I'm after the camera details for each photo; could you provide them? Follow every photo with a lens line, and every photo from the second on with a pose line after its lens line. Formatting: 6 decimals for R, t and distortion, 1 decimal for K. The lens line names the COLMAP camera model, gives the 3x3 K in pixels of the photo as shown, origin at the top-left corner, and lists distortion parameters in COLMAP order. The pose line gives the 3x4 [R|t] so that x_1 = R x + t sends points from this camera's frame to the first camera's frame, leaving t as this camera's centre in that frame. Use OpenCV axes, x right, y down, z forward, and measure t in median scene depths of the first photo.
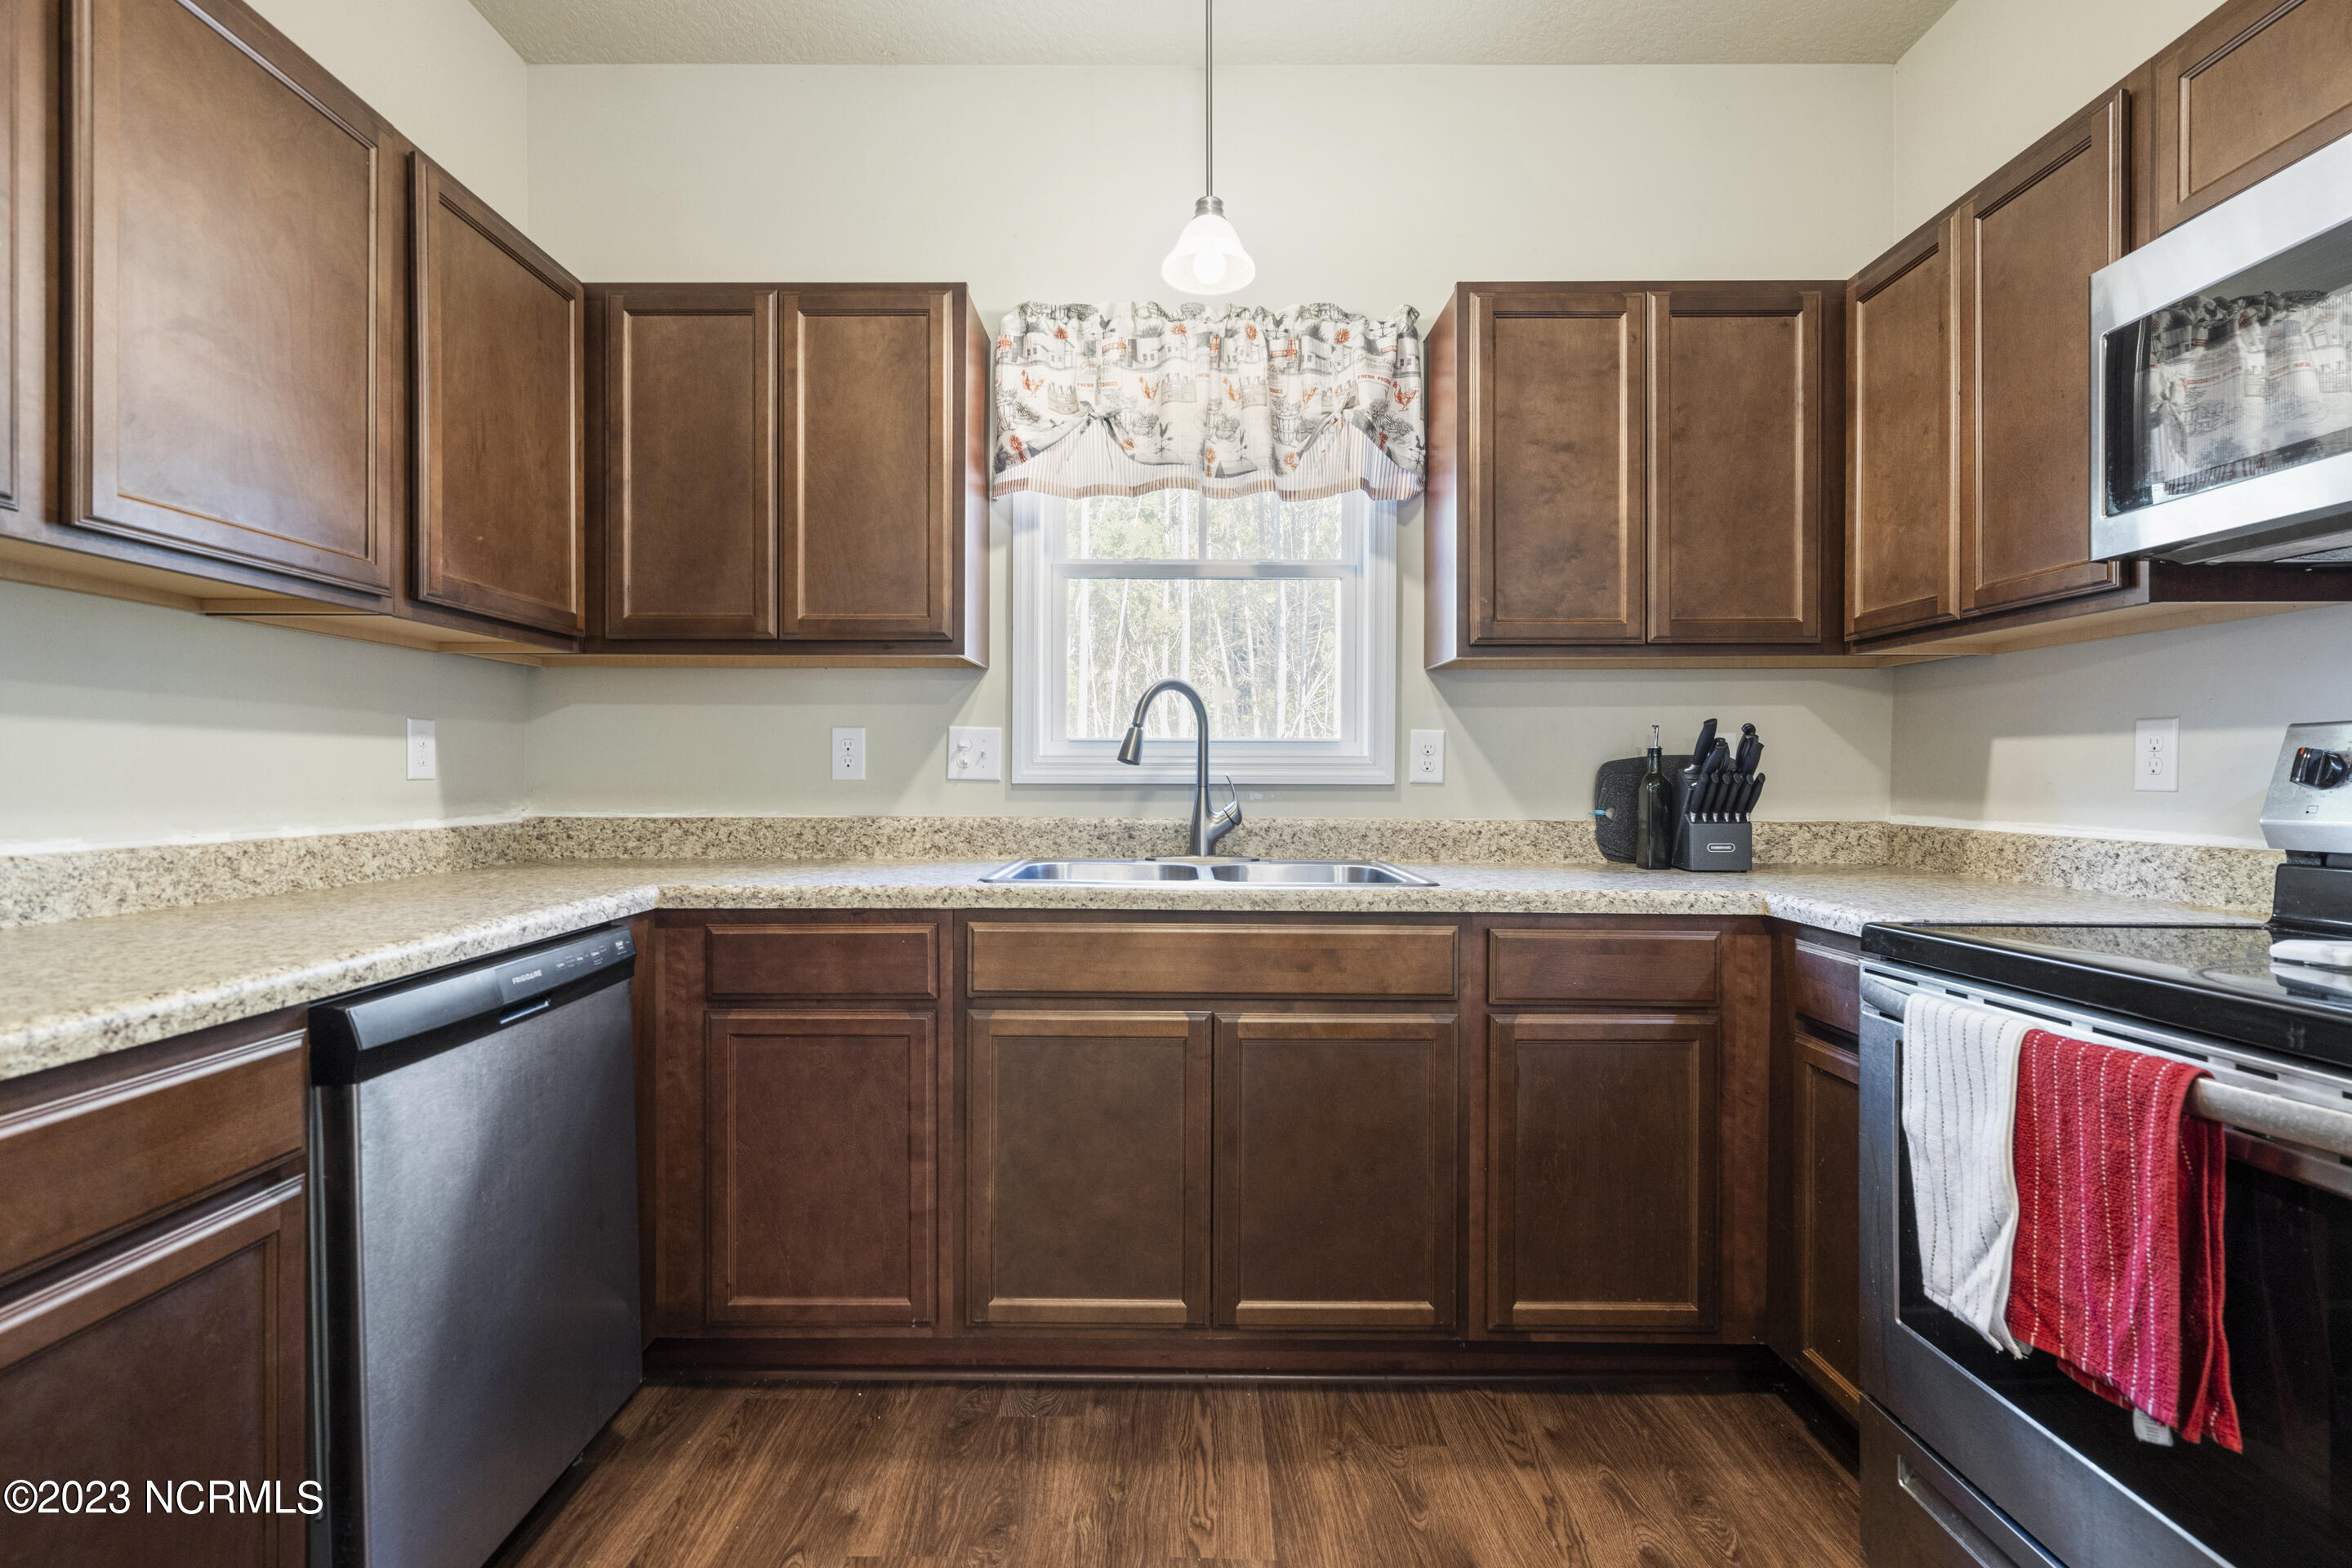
lens RADIAL K [[1068.5, 0, 1160.0], [0, 1068.5, 779.7], [0, 0, 1]] dist [0.001079, -0.000239]
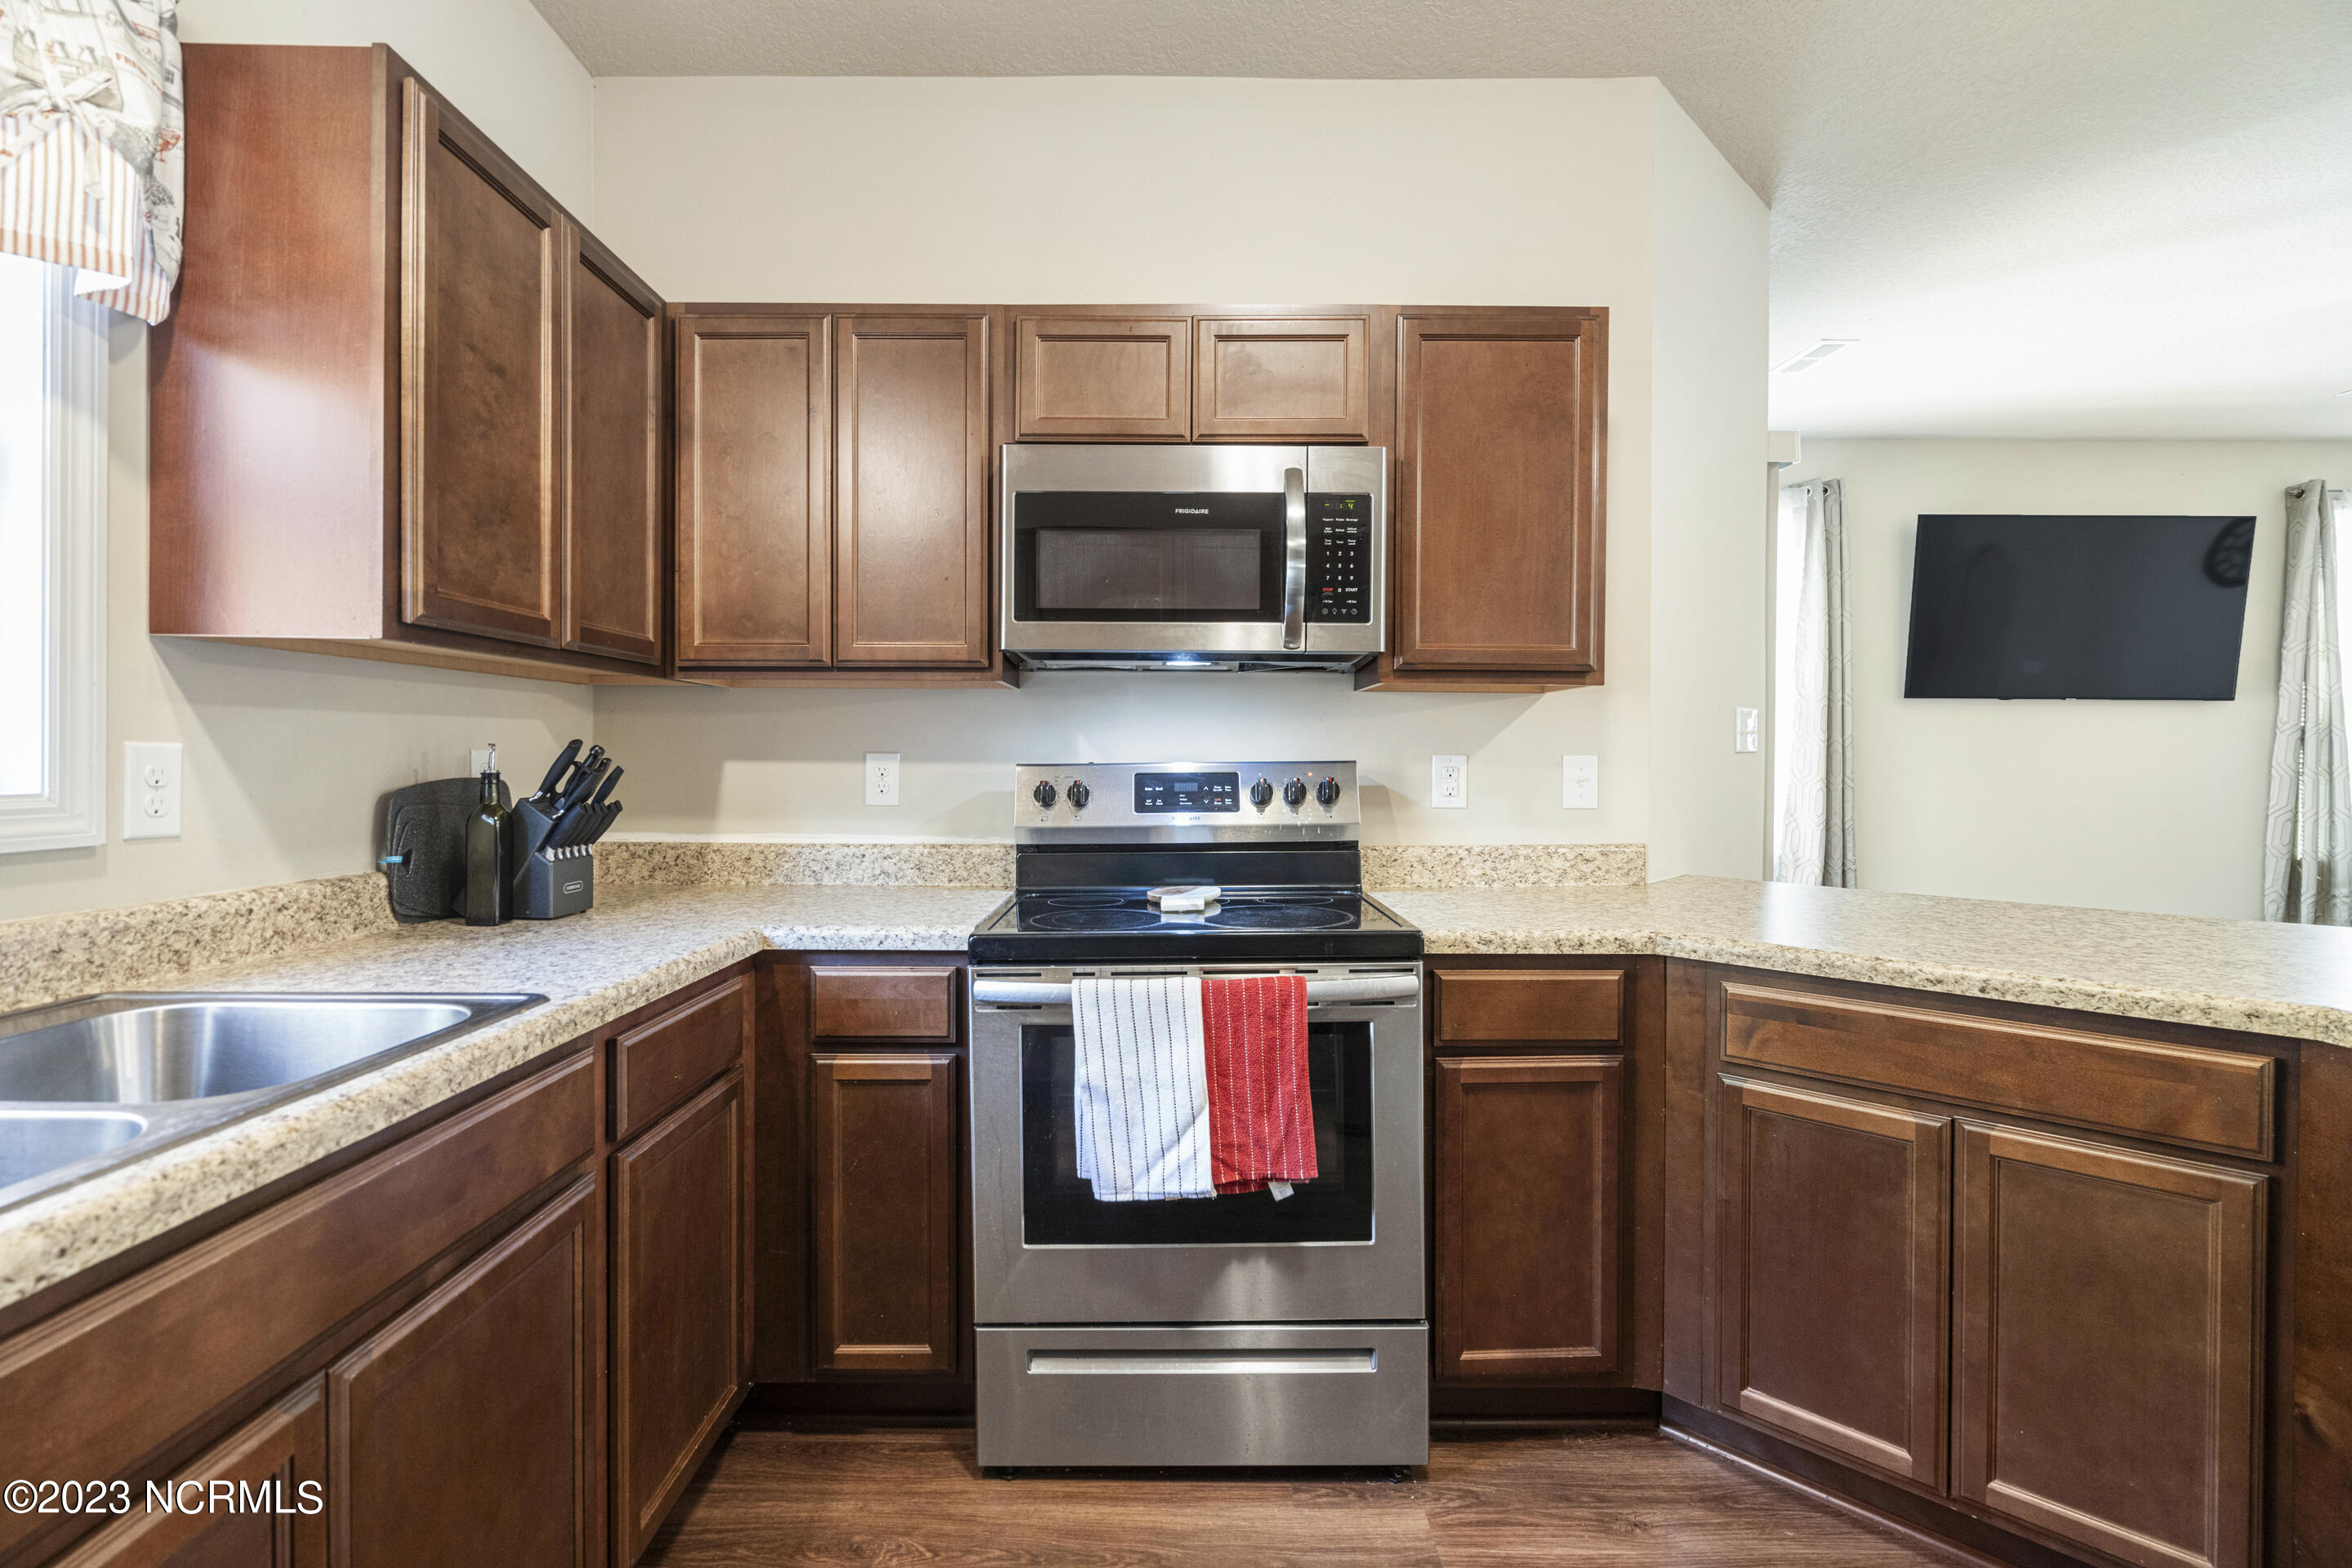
lens RADIAL K [[1068.5, 0, 1162.2], [0, 1068.5, 768.9], [0, 0, 1]] dist [0.001079, -0.000239]
pose [[-0.002740, -0.014194, 0.999896, -0.404029], [0.001578, 0.999898, 0.014199, -0.051775], [-0.999995, 0.001616, -0.002718, 0.610214]]
